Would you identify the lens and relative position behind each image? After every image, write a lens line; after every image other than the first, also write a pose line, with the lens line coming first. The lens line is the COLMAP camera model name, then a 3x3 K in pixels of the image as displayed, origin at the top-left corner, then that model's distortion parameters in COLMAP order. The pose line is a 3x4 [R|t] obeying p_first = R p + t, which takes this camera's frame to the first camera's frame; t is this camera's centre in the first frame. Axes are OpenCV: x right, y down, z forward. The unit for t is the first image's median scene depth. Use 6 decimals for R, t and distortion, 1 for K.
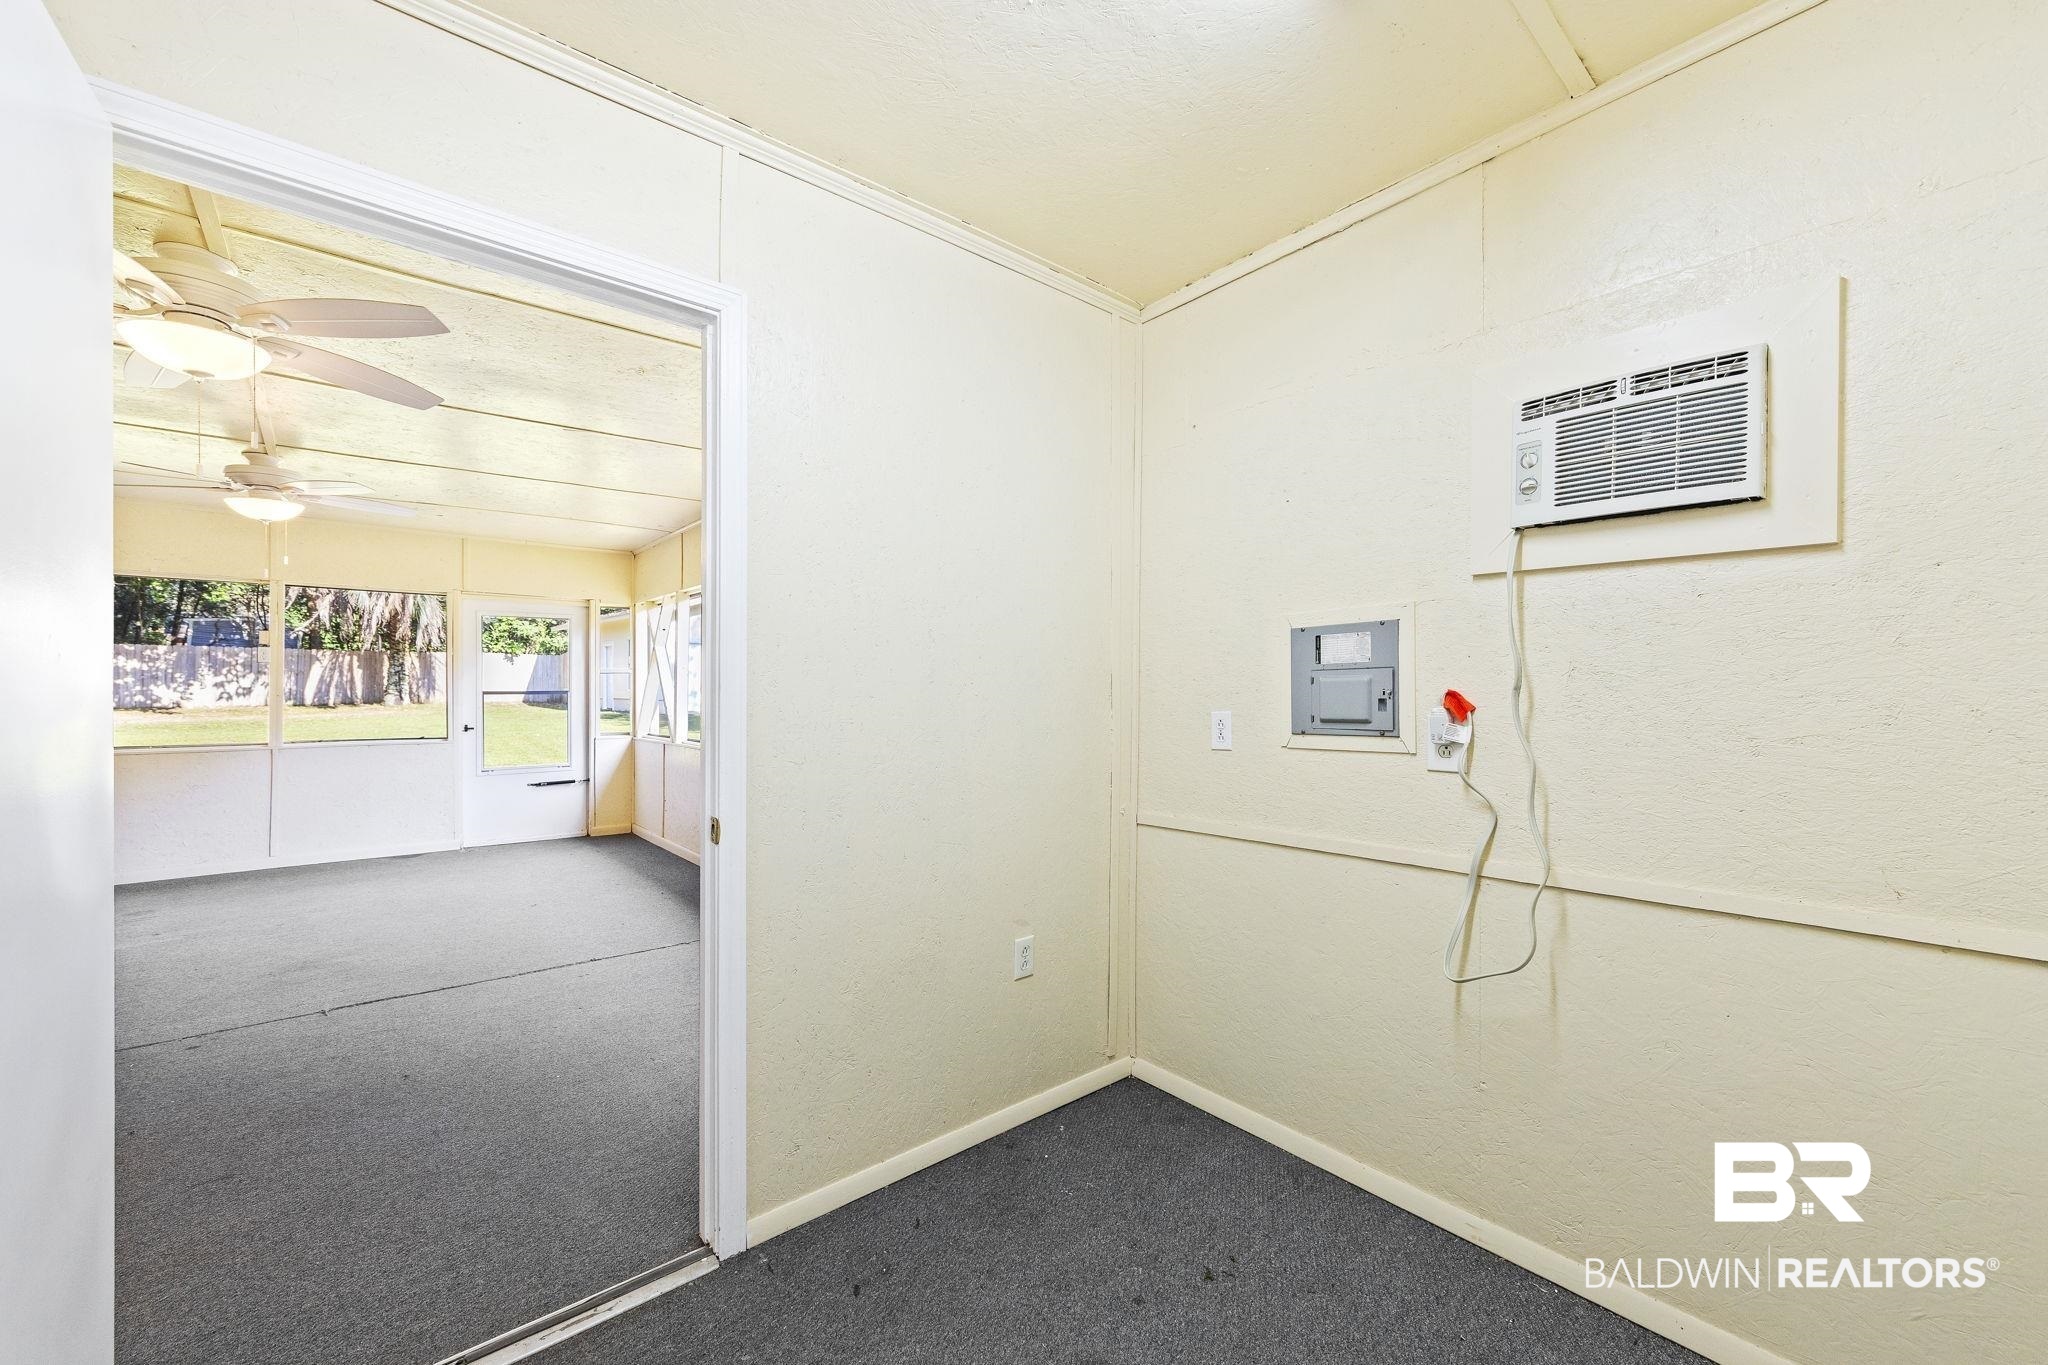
lens RADIAL K [[807.8, 0, 1025.7], [0, 807.8, 685.3], [0, 0, 1]] dist [0.012980, -0.001629]
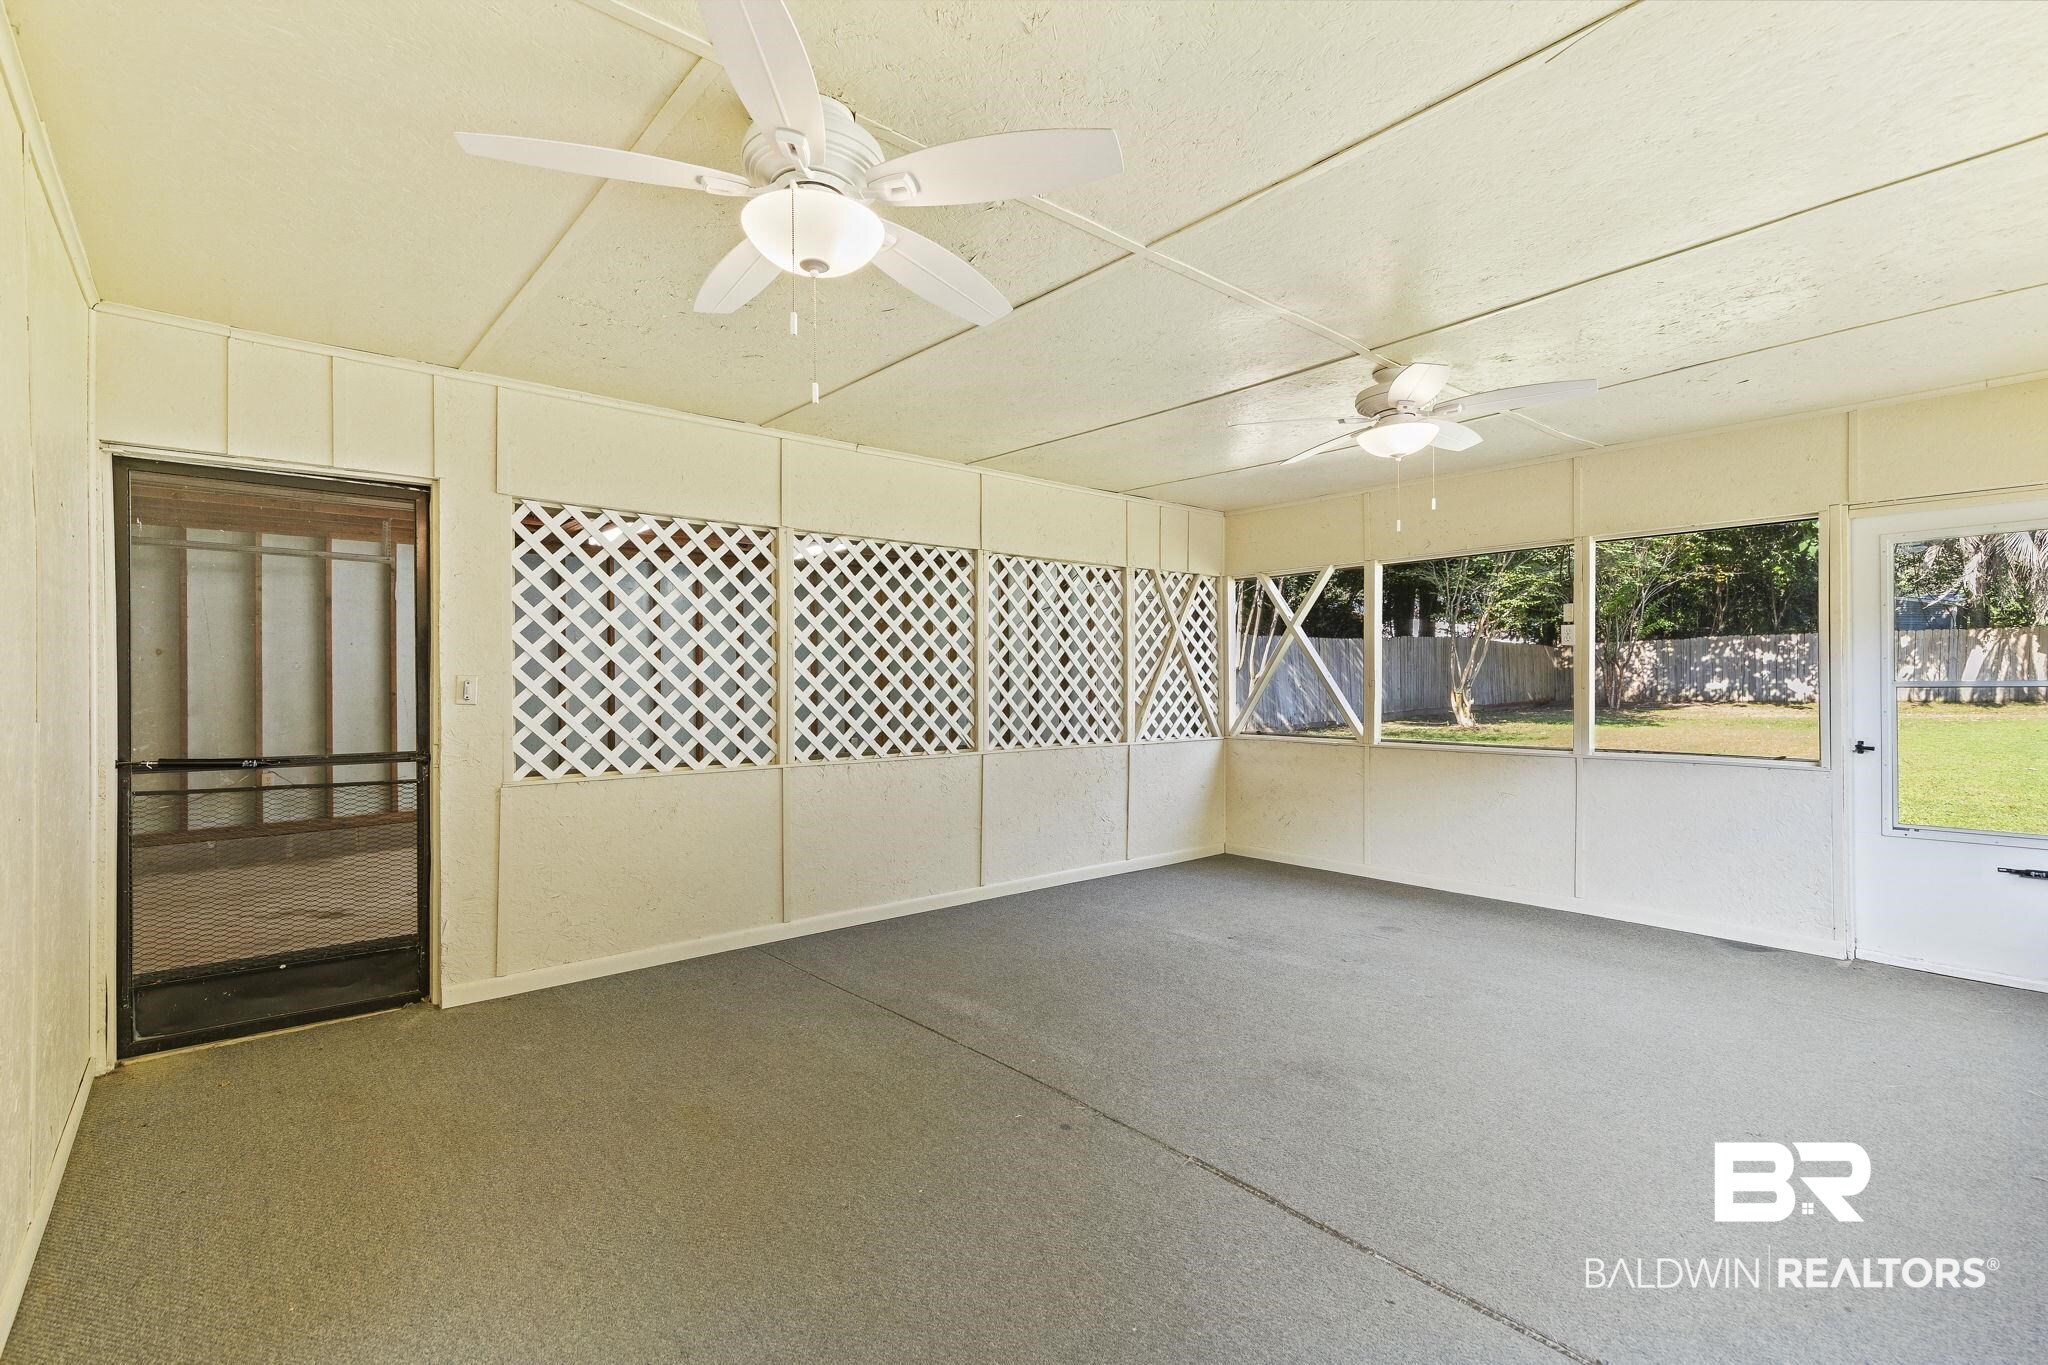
lens RADIAL K [[922.9, 0, 1016.7], [0, 922.9, 685.7], [0, 0, 1]] dist [0.001384, -0.000152]
pose [[0.001788, -0.000442, -0.999998, -0.017051], [0.008412, 0.999965, -0.000427, 0.001907], [0.999963, -0.008412, 0.001792, 0.137056]]
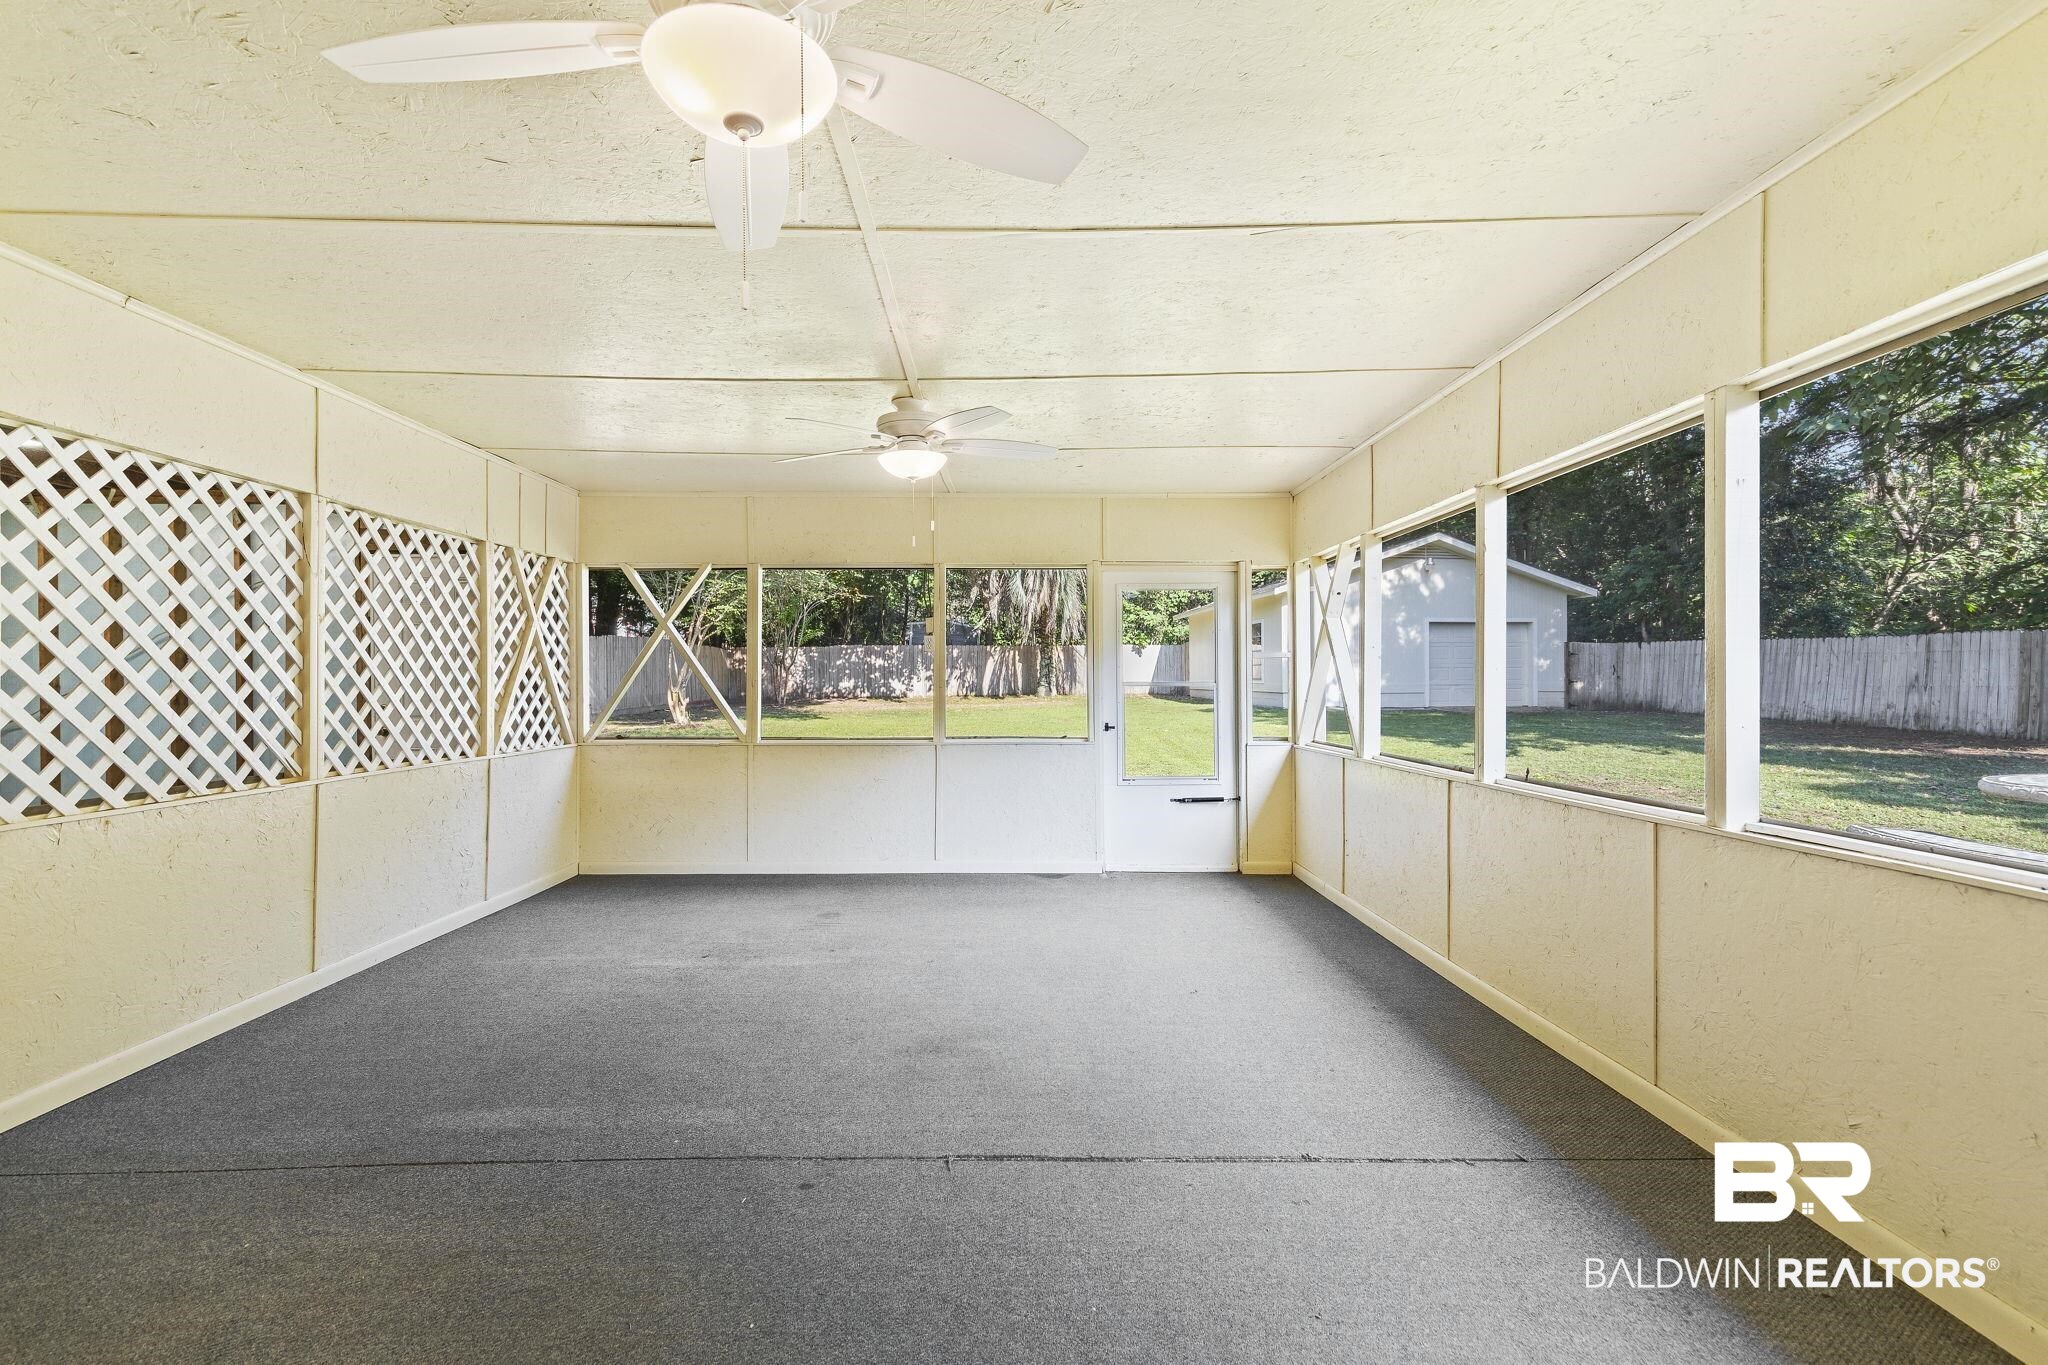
lens RADIAL K [[922.9, 0, 1023.3], [0, 922.9, 677.0], [0, 0, 1]] dist [0.001384, -0.000152]
pose [[0.774165, -0.006252, -0.632952, -0.052661], [0.006695, 0.999976, -0.001689, 0.000969], [0.632948, -0.002930, 0.774189, 0.072418]]
